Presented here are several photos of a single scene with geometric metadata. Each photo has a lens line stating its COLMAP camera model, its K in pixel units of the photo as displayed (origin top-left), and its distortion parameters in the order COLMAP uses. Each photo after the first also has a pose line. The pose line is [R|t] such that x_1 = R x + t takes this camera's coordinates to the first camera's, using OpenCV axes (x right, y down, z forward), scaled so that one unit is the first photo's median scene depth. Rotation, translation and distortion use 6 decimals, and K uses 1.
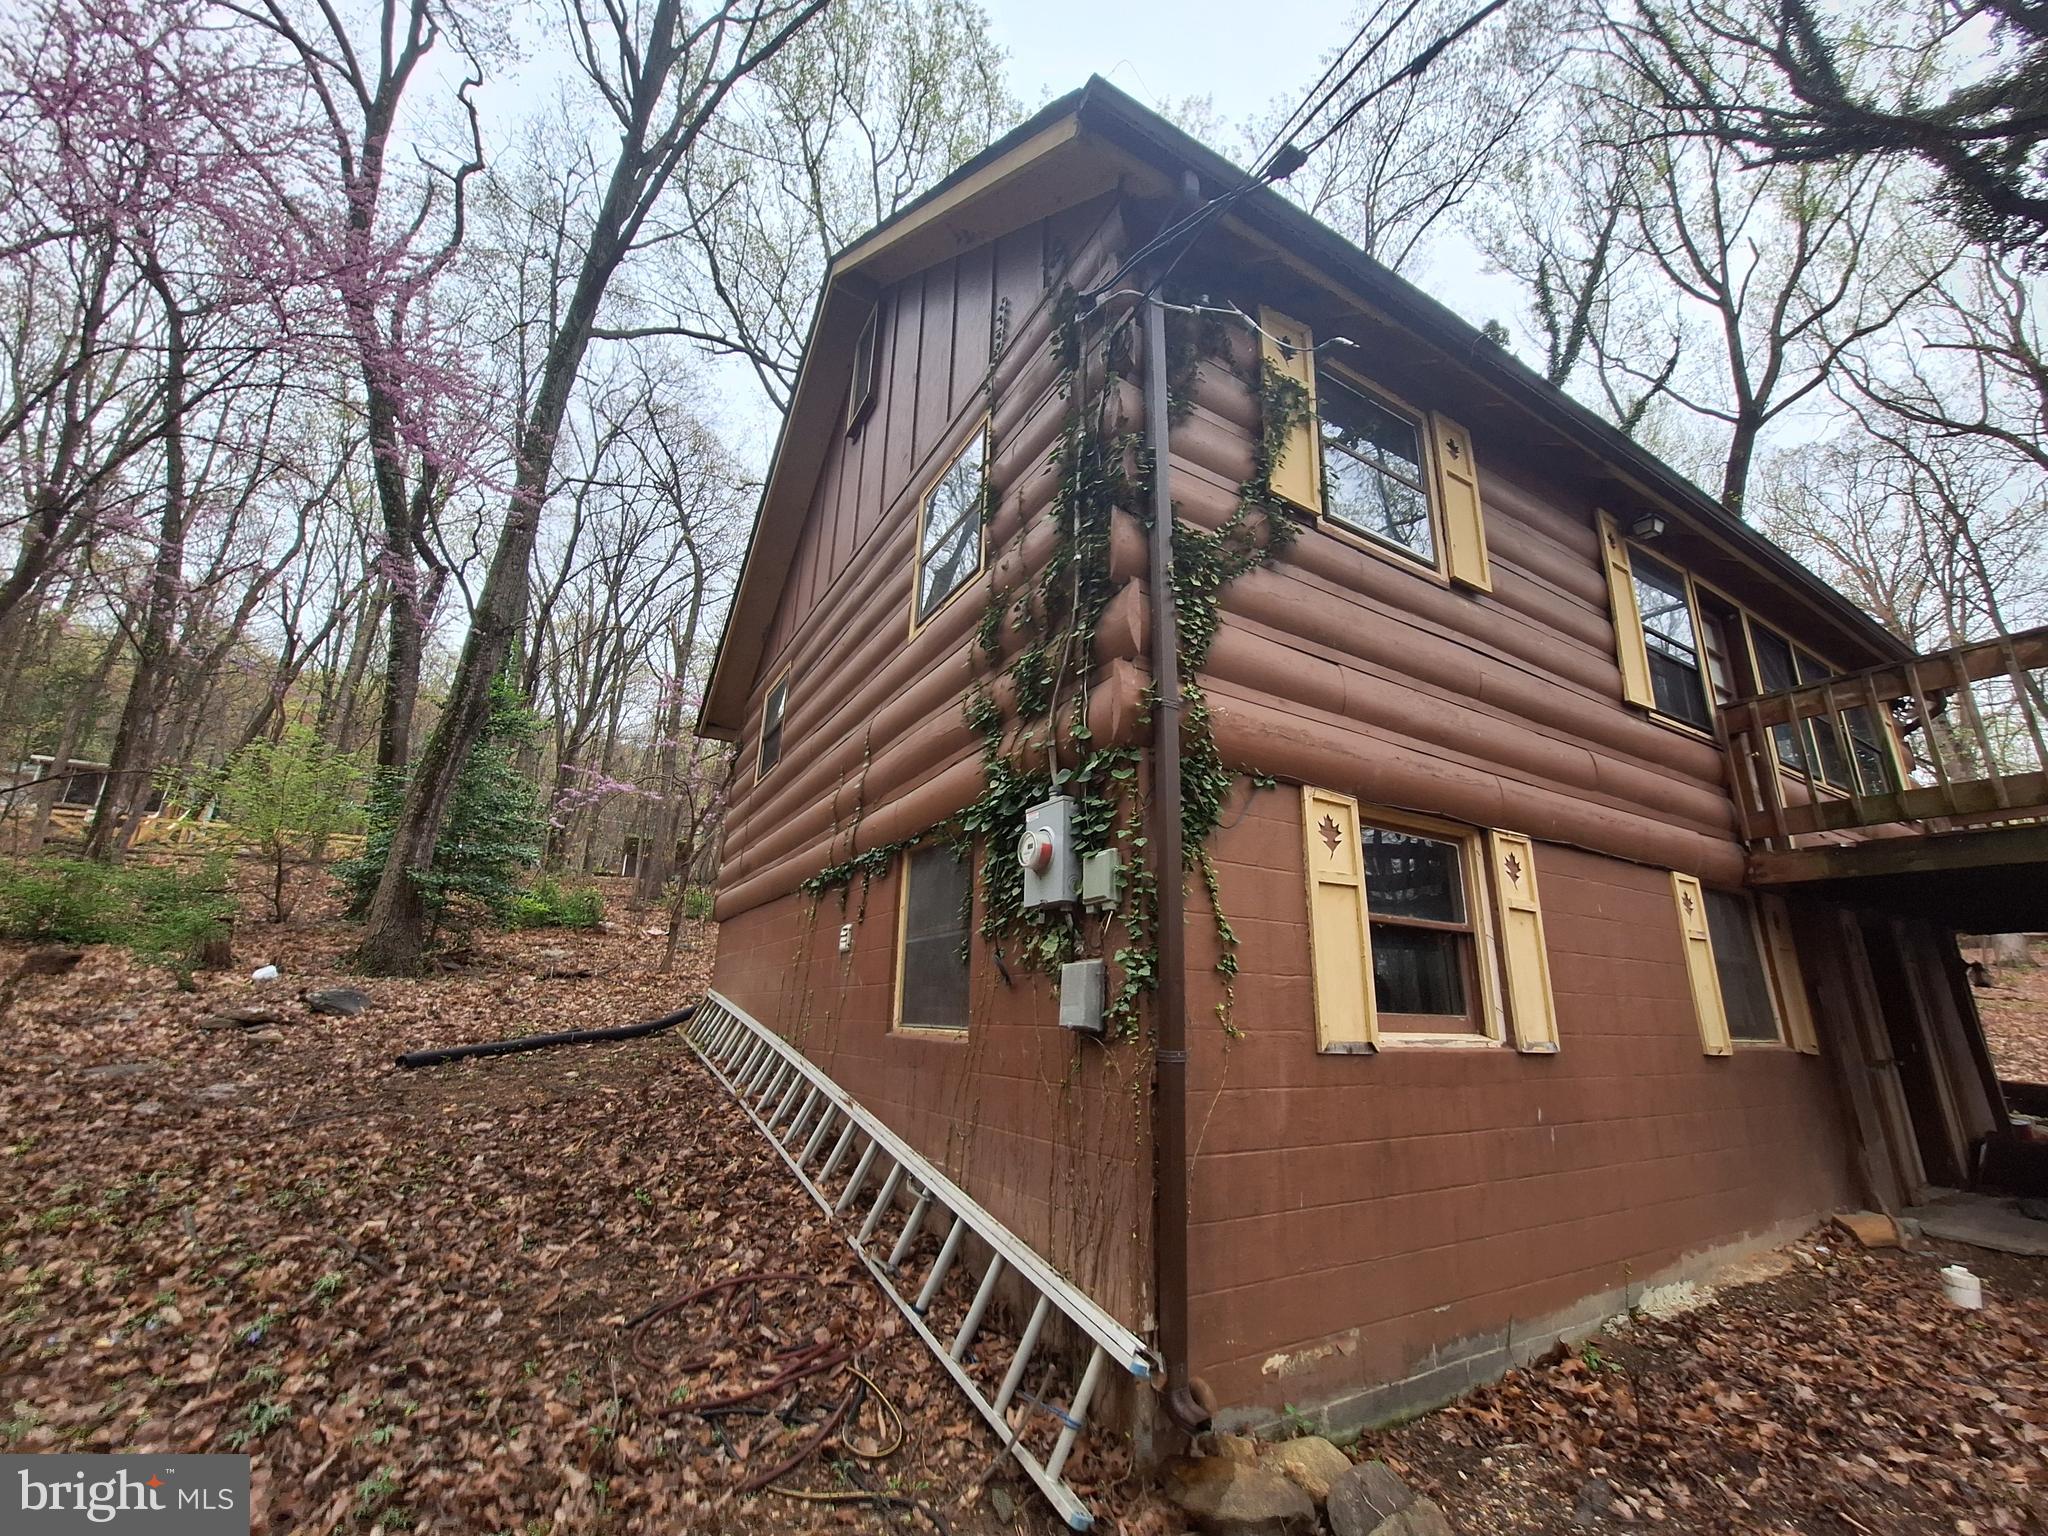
lens RADIAL K [[817.5, 0, 1028.8], [0, 817.5, 773.9], [0, 0, 1]] dist [-0.006636, -0.000409]
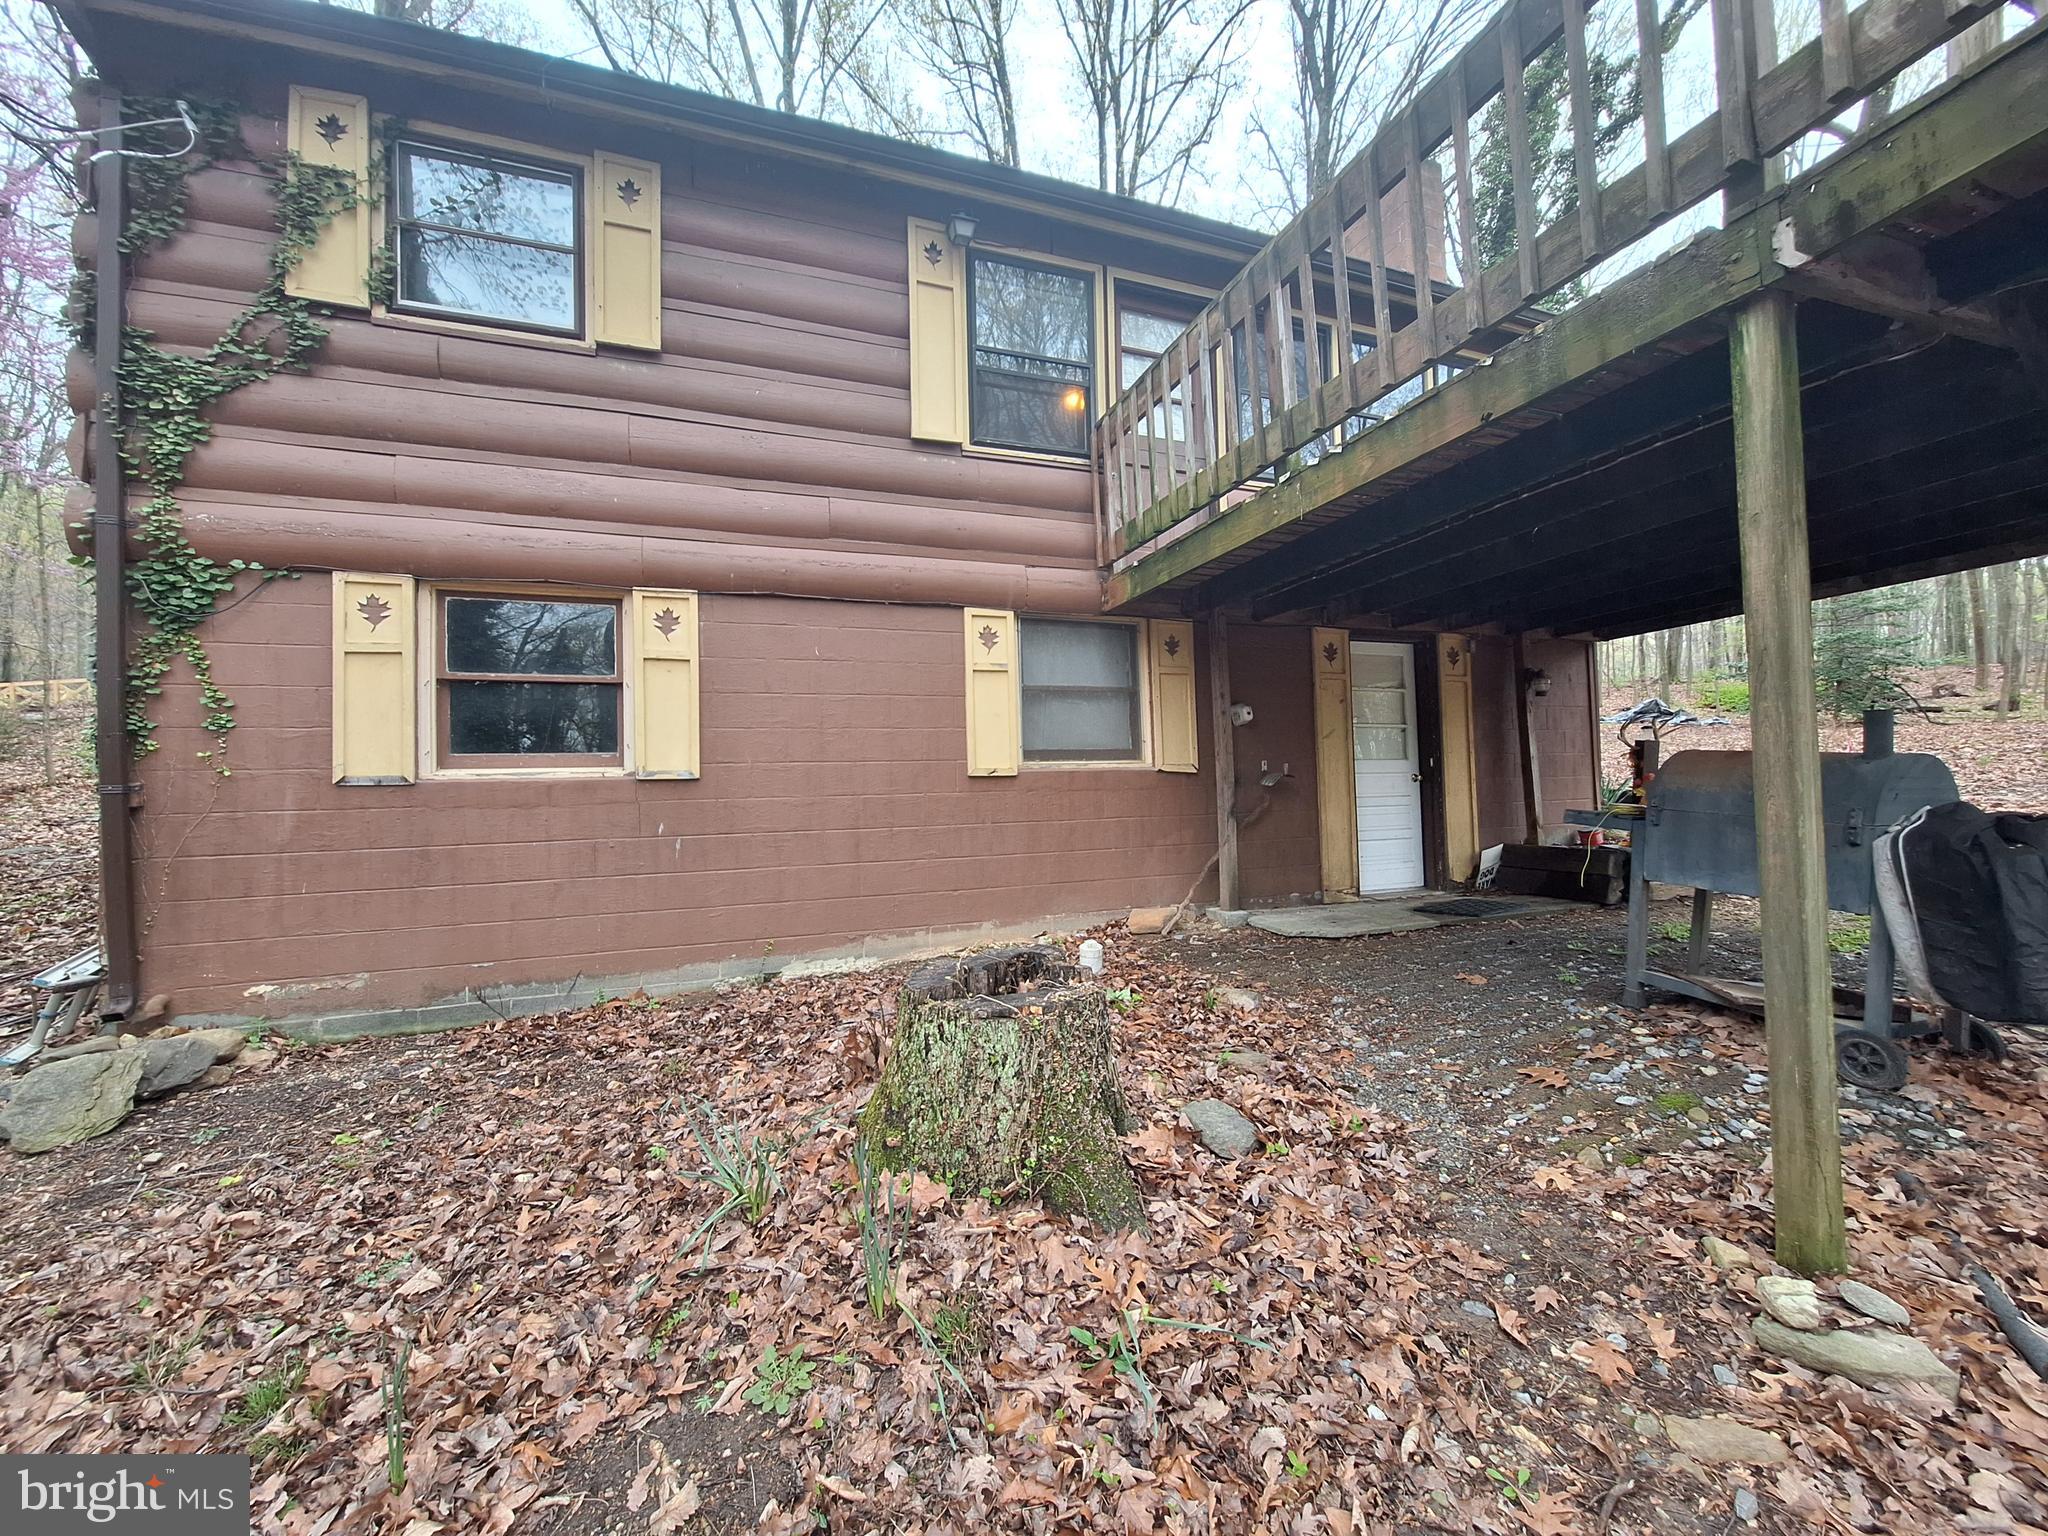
lens RADIAL K [[817.5, 0, 1028.6], [0, 817.5, 774.9], [0, 0, 1]] dist [-0.006636, -0.000409]
pose [[0.981766, -0.056714, -0.181438, 1.464878], [0.101972, 0.962633, 0.250877, 0.100570], [0.160430, -0.264804, 0.950863, -0.040007]]
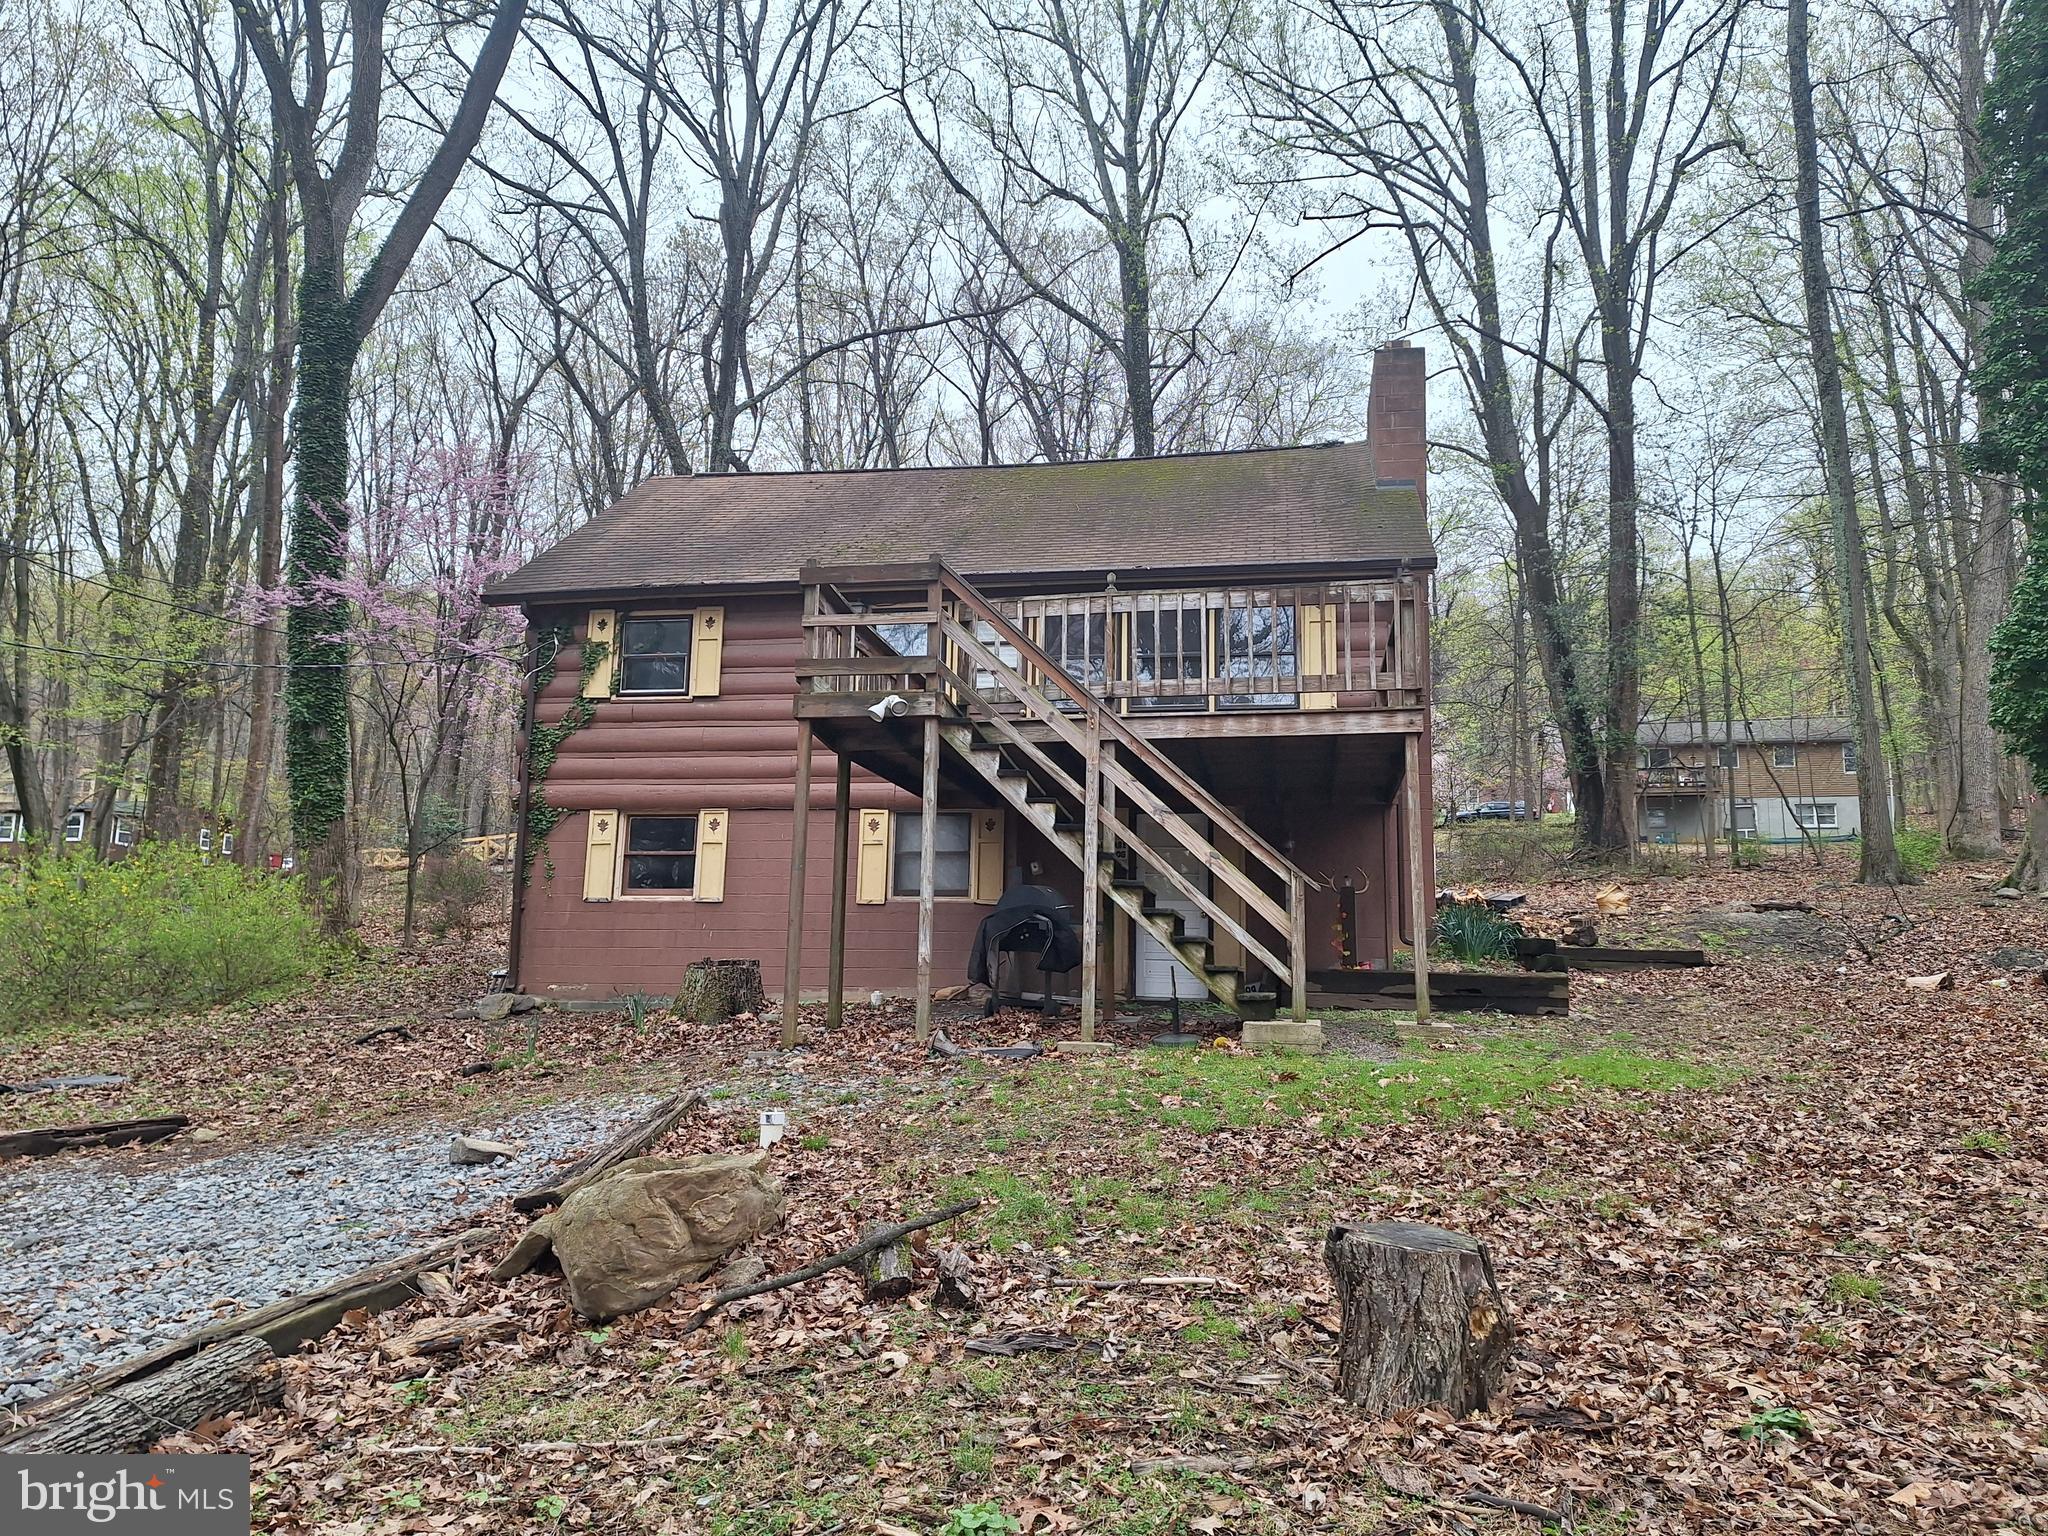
lens RADIAL K [[1369.0, 0, 1020.8], [0, 1369.0, 760.1], [0, 0, 1]] dist [-0.000469, -0.000026]
pose [[0.760884, -0.122799, -0.637162, 4.259482], [0.184340, 0.982380, 0.030803, -0.025255], [0.622153, -0.140892, 0.770114, -1.587074]]
